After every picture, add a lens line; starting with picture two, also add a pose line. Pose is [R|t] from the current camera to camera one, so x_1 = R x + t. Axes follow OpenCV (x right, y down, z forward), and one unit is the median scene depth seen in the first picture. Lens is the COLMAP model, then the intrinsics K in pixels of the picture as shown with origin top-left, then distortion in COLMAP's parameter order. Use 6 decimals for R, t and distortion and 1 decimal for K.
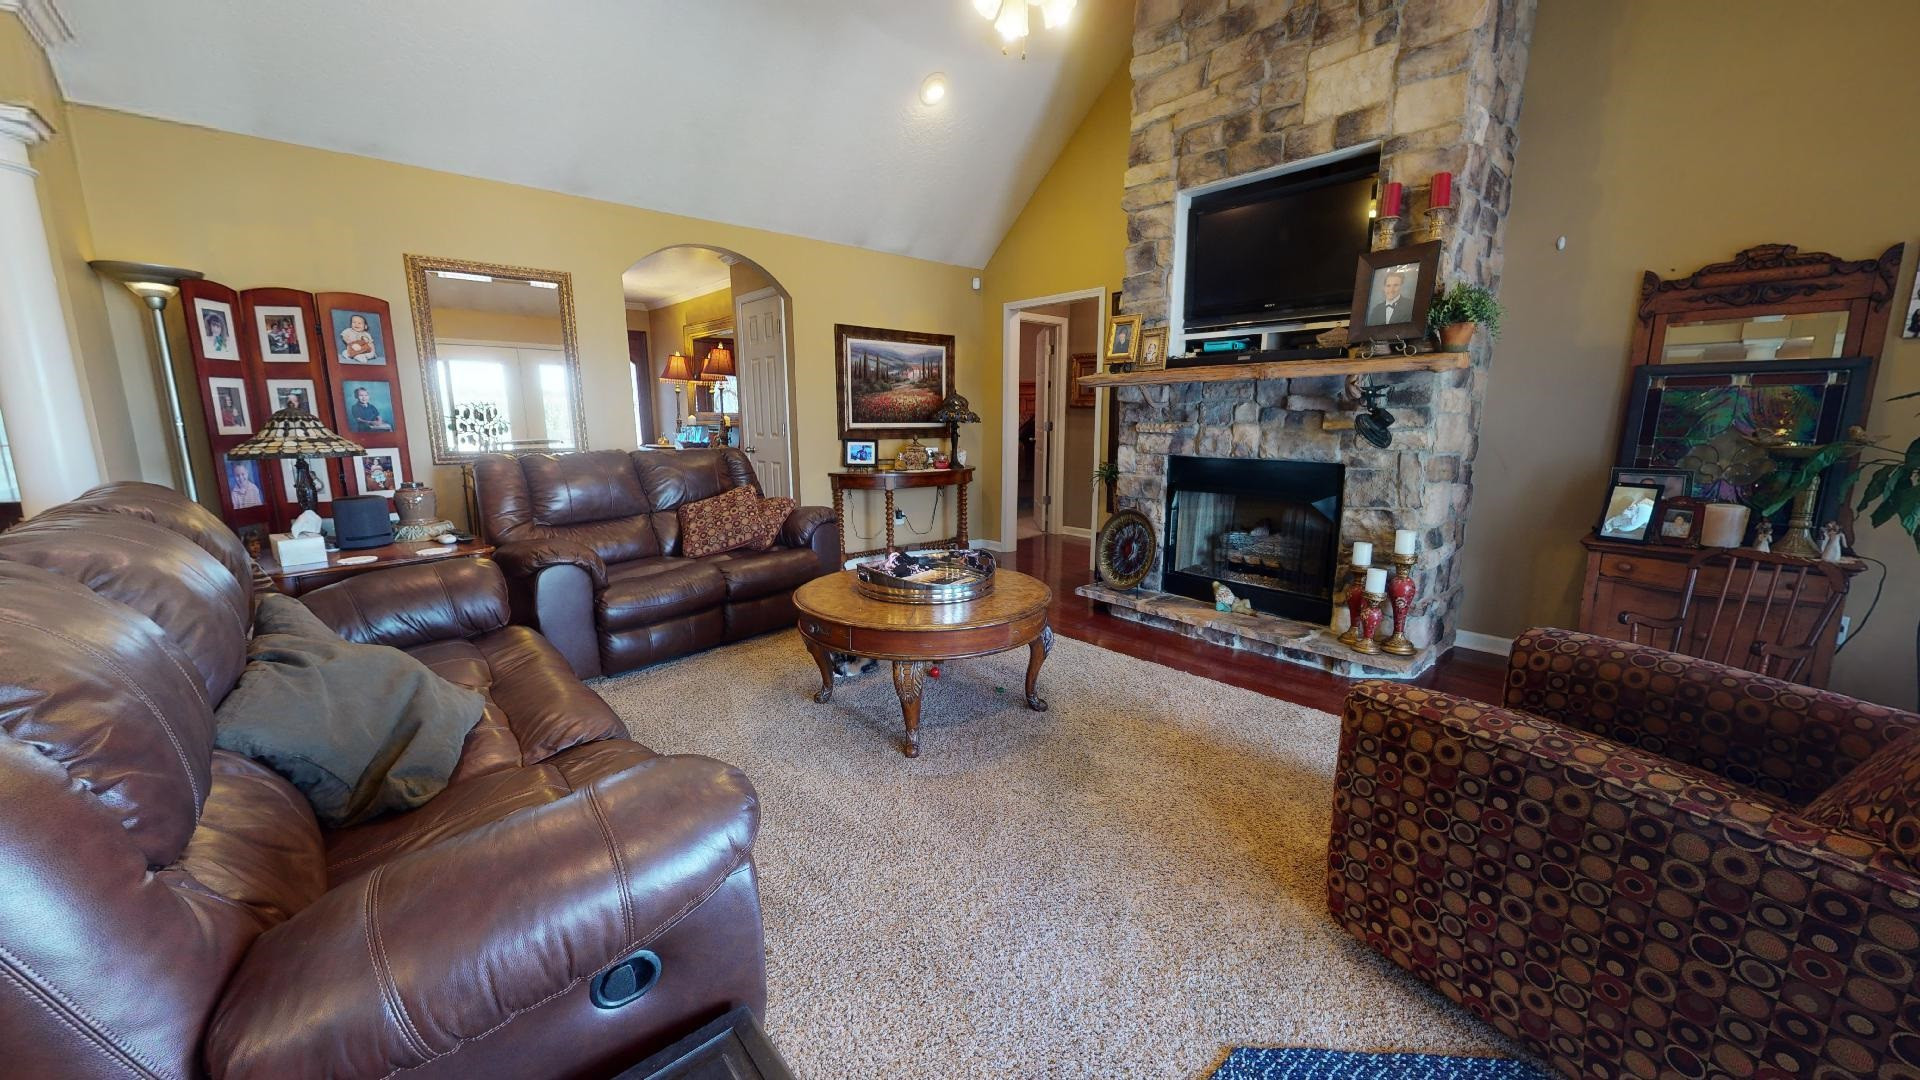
lens RADIAL K [[702.5, 0, 955.7], [0, 702.5, 543.5], [0, 0, 1]] dist [0.000952, -0.000023]
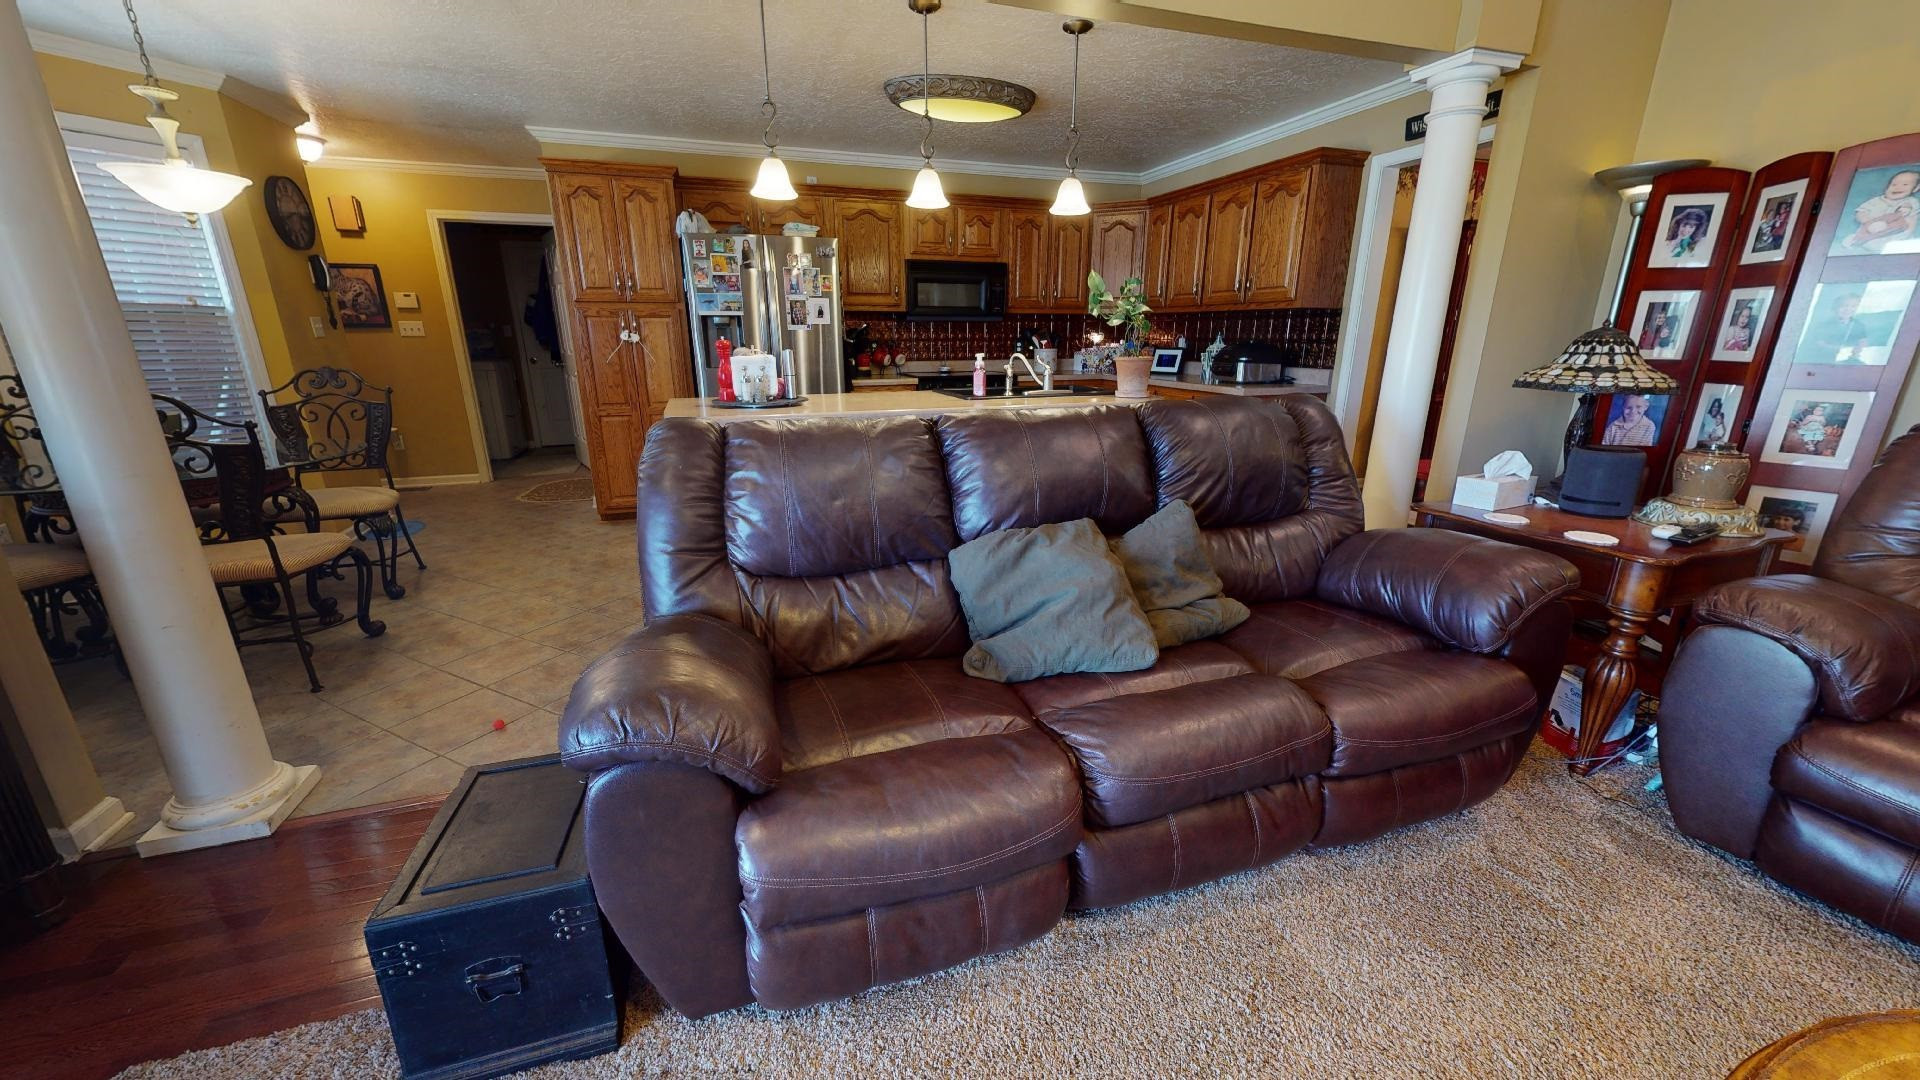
lens RADIAL K [[702.5, 0, 955.7], [0, 702.5, 543.5], [0, 0, 1]] dist [0.000952, -0.000023]
pose [[-0.392390, 0.268184, -0.879834, 0.112279], [-0.166964, 0.919891, 0.354857, -0.114425], [0.904518, 0.286143, -0.316179, 0.586042]]
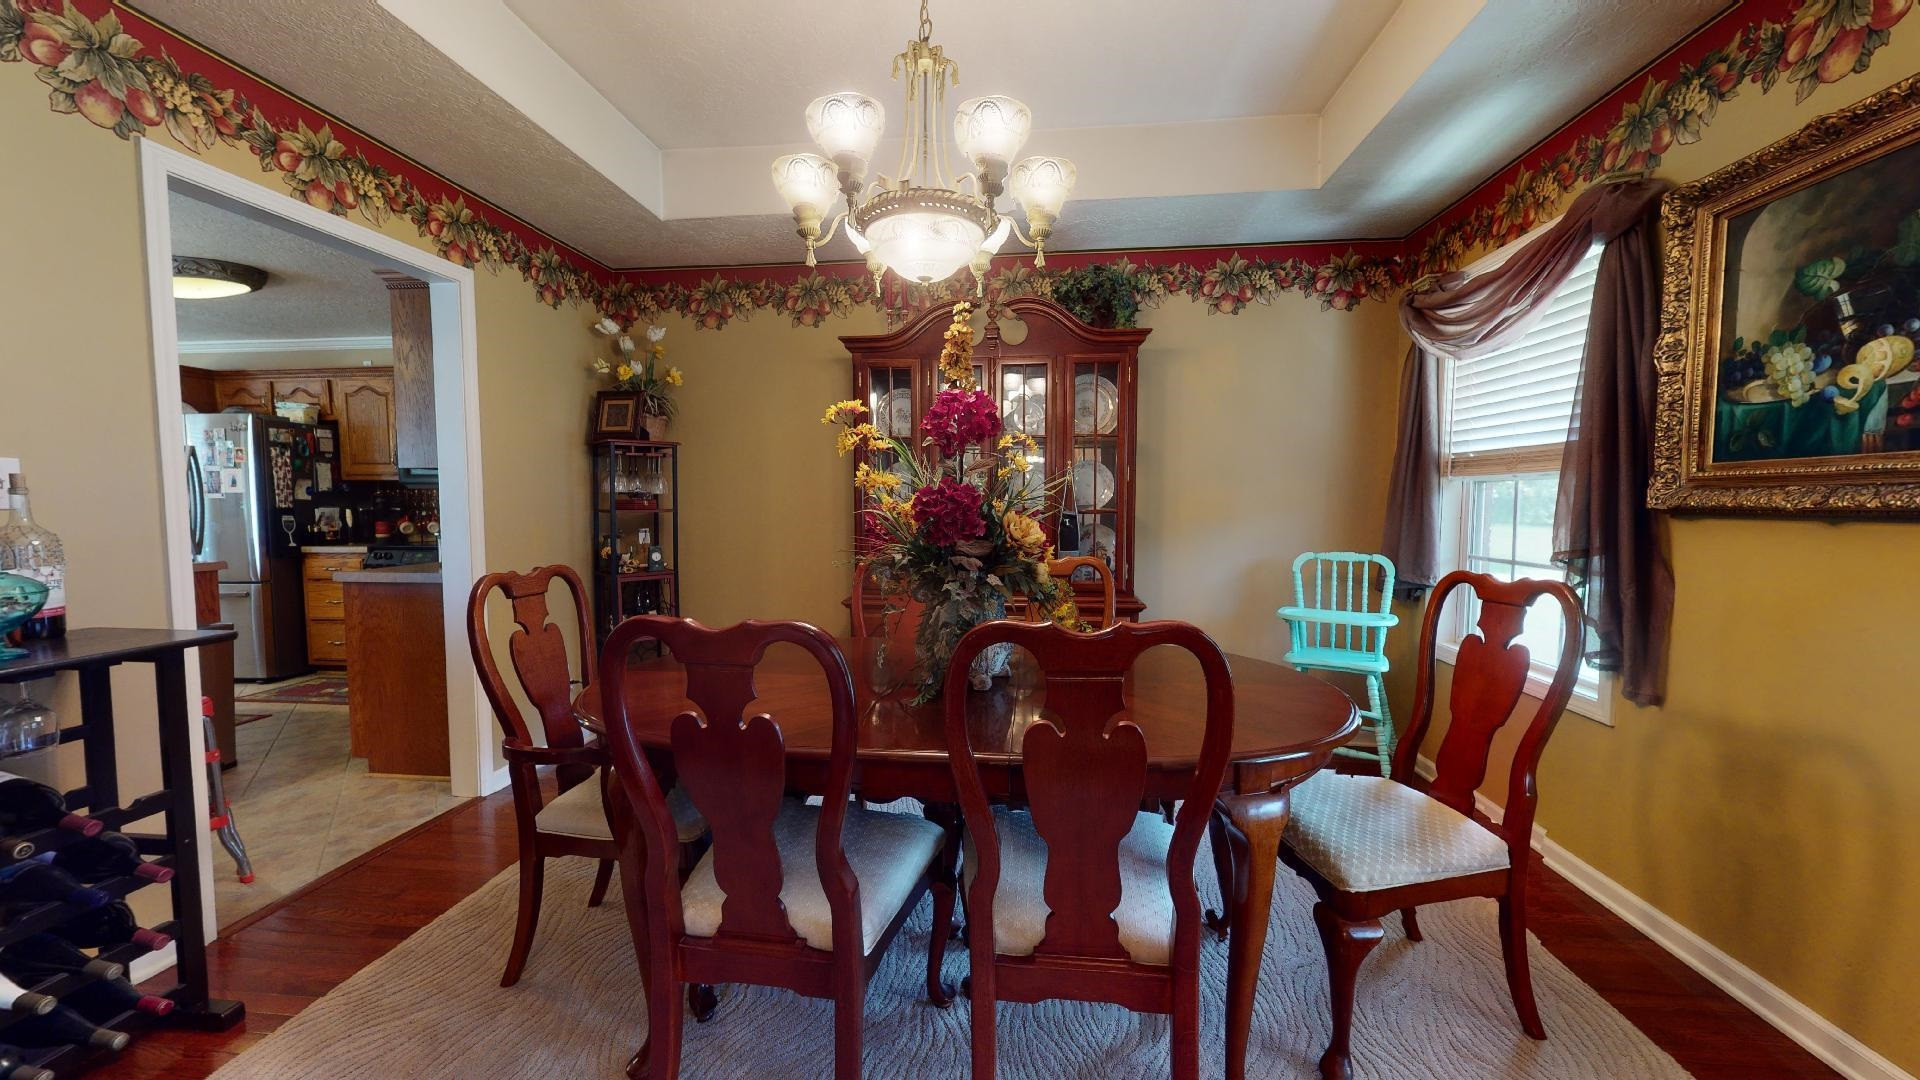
lens RADIAL K [[702.5, 0, 955.7], [0, 702.5, 543.5], [0, 0, 1]] dist [0.000952, -0.000023]
pose [[-0.737294, 0.043205, -0.674189, -1.314525], [-0.125982, 0.971654, 0.200042, -0.358668], [0.663721, 0.232426, -0.710952, 1.856265]]
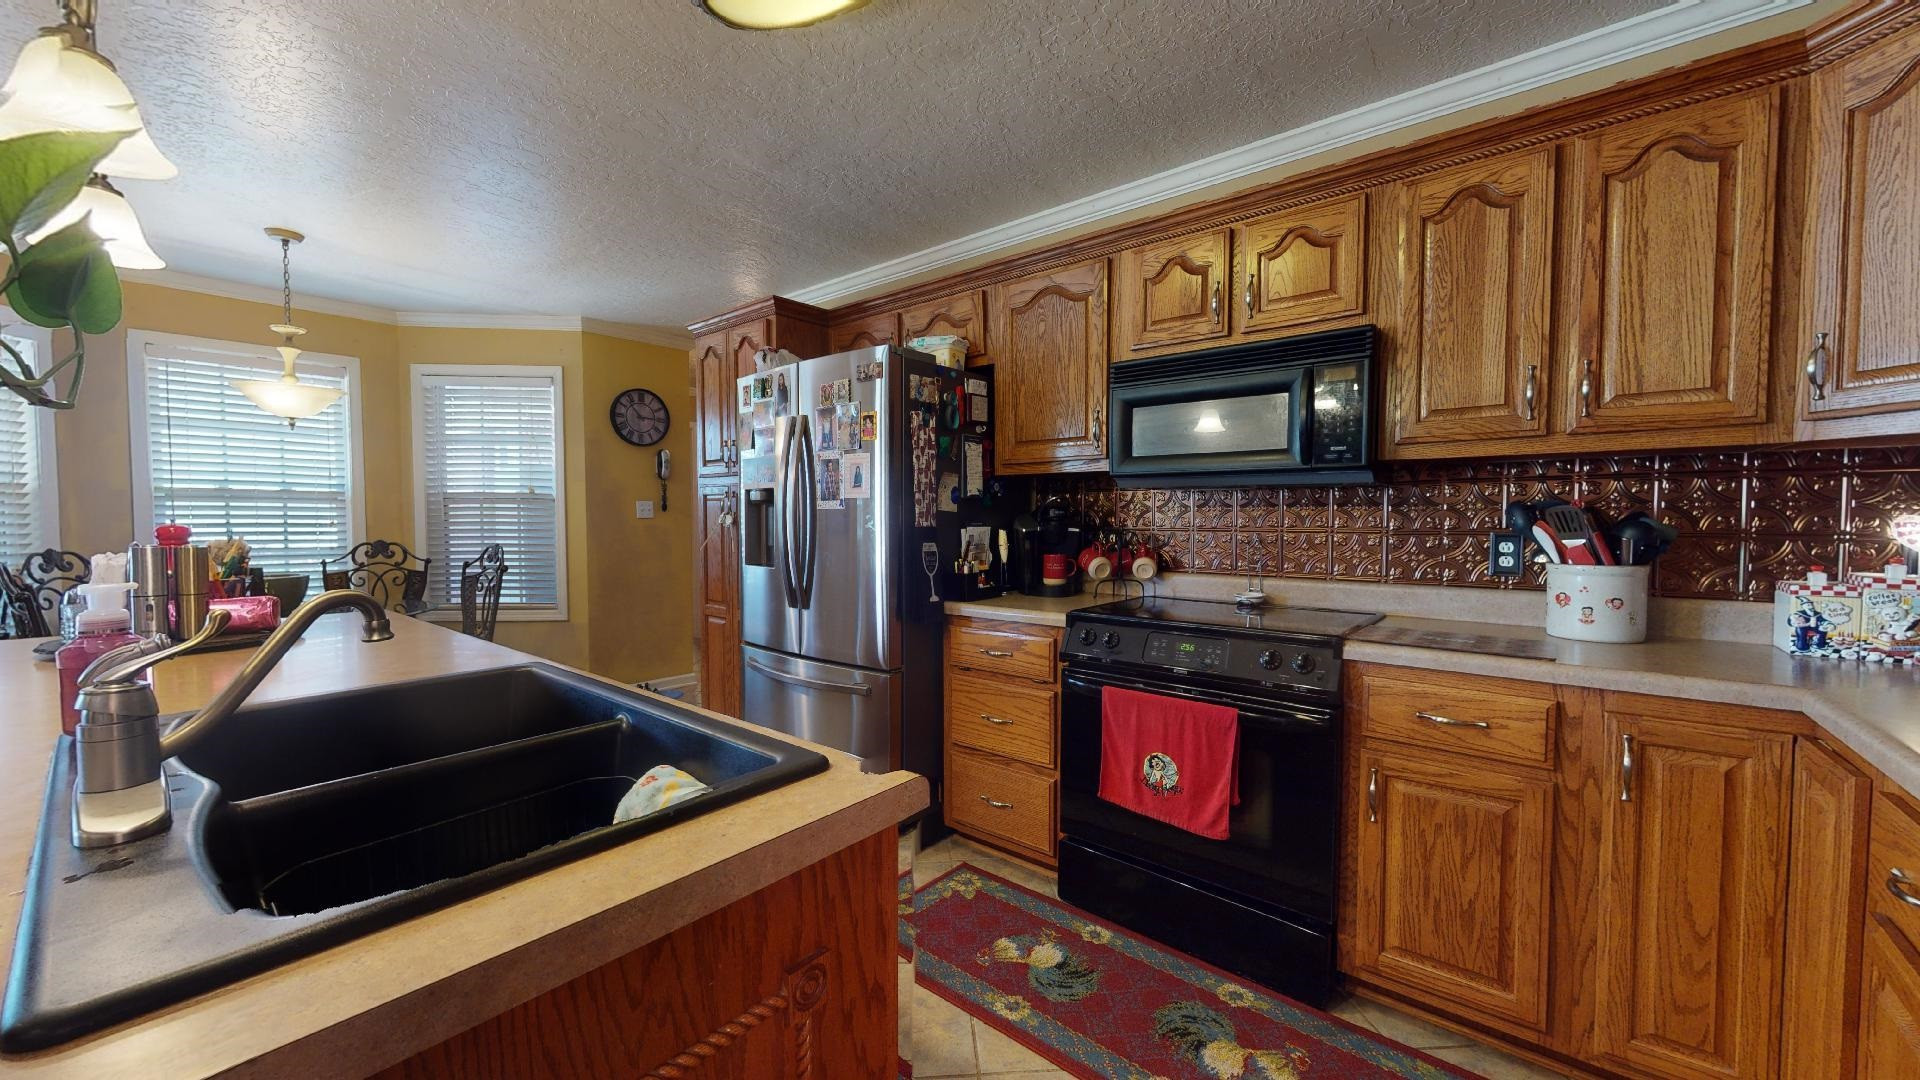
lens RADIAL K [[702.5, 0, 955.7], [0, 702.5, 543.5], [0, 0, 1]] dist [0.000952, -0.000023]
pose [[-0.987569, 0.010484, -0.156835, -1.179512], [-0.024911, 0.974725, 0.222016, -0.098518], [0.155198, 0.223163, -0.962347, 0.529965]]
